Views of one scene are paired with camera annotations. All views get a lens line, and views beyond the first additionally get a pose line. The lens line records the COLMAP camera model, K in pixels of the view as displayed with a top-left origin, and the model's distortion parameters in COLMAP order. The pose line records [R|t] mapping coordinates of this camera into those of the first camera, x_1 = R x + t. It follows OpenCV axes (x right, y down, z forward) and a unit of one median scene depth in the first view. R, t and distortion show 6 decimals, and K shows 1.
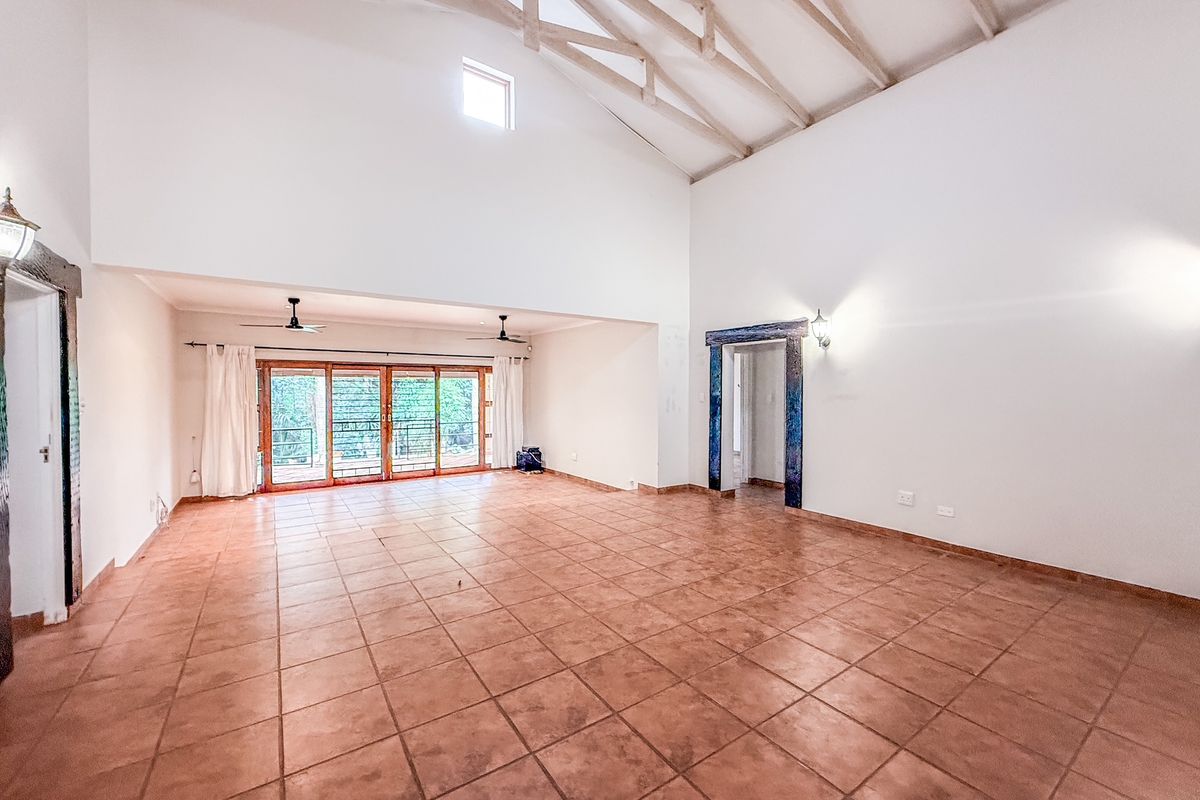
lens RADIAL K [[477.1, 0, 597.5], [0, 477.1, 397.8], [0, 0, 1]] dist [0.002453, 0.000438]
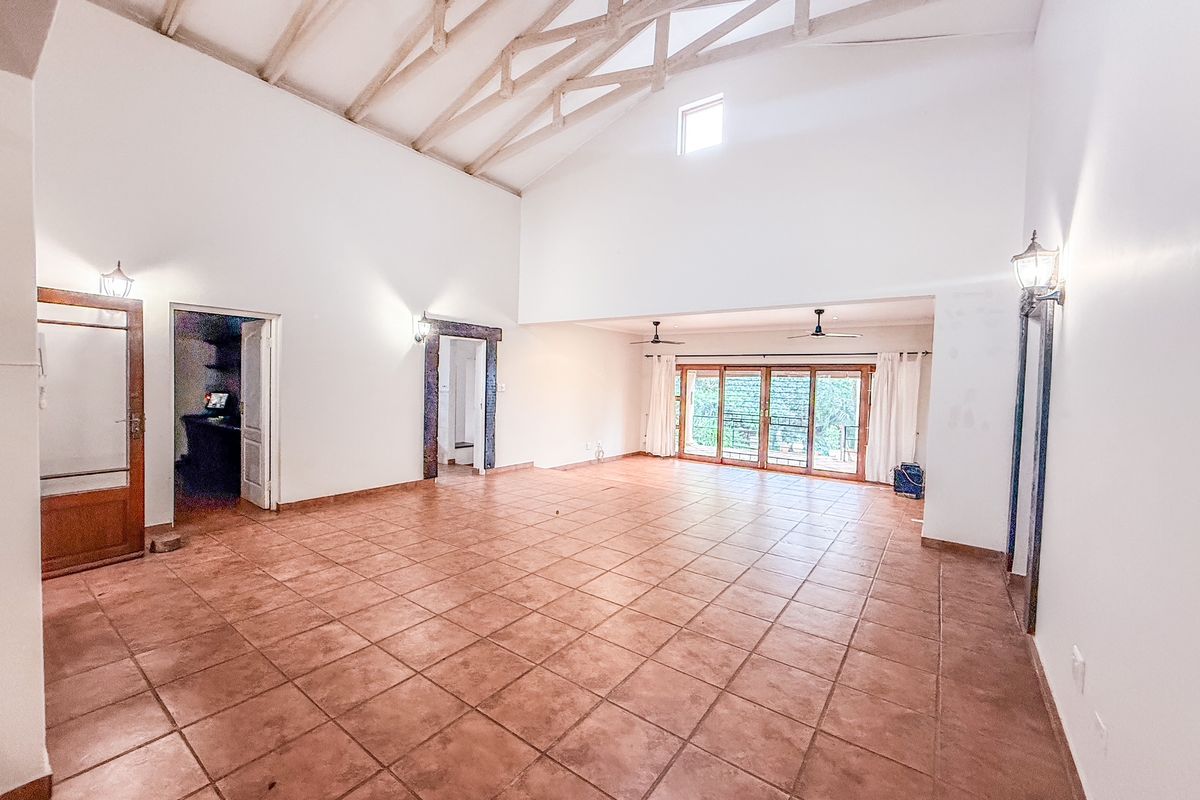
lens RADIAL K [[477.1, 0, 597.6], [0, 477.1, 395.1], [0, 0, 1]] dist [0.002453, 0.000438]
pose [[0.328241, 0.032869, -0.944022, 0.579260], [-0.045523, 0.998784, 0.018947, -0.004390], [0.943496, 0.036755, 0.329338, 0.313958]]
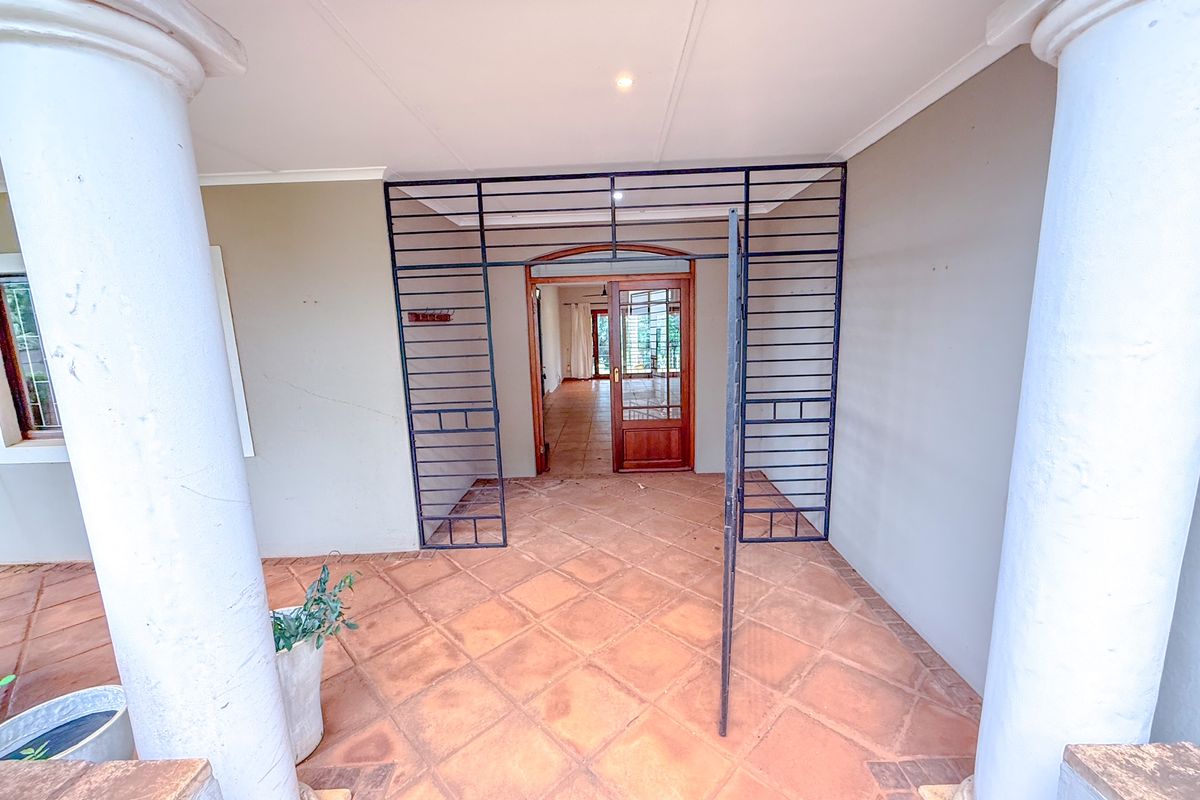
lens RADIAL K [[477.1, 0, 601.3], [0, 477.1, 406.6], [0, 0, 1]] dist [0.002453, 0.000438]
pose [[0.818098, 0.066582, -0.571211, 0.464771], [0.021294, 0.989087, 0.145787, 0.027045], [0.574684, -0.131432, 0.807753, -0.608099]]
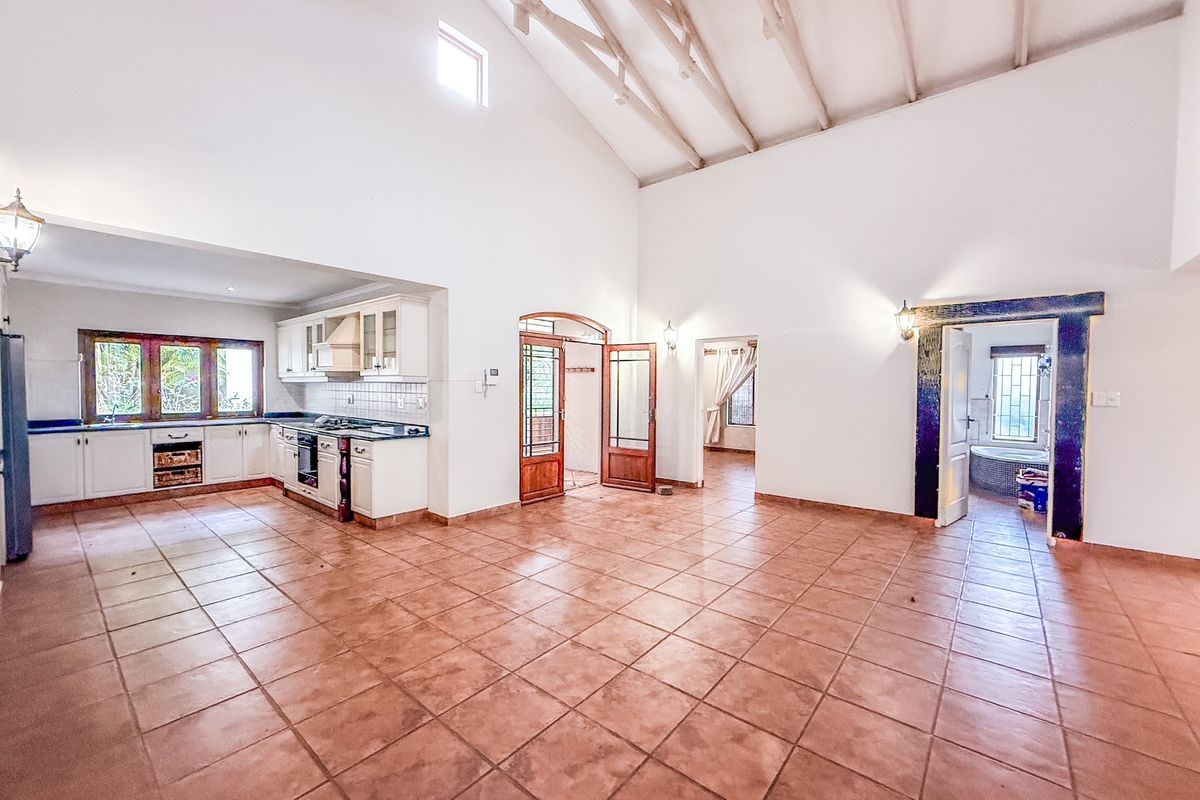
lens RADIAL K [[477.1, 0, 599.7], [0, 477.1, 402.7], [0, 0, 1]] dist [0.002453, 0.000438]
pose [[-0.963472, 0.001525, -0.267806, 0.253578], [-0.013587, 0.998418, 0.054565, -0.010757], [0.267465, 0.056211, -0.961927, 0.855966]]
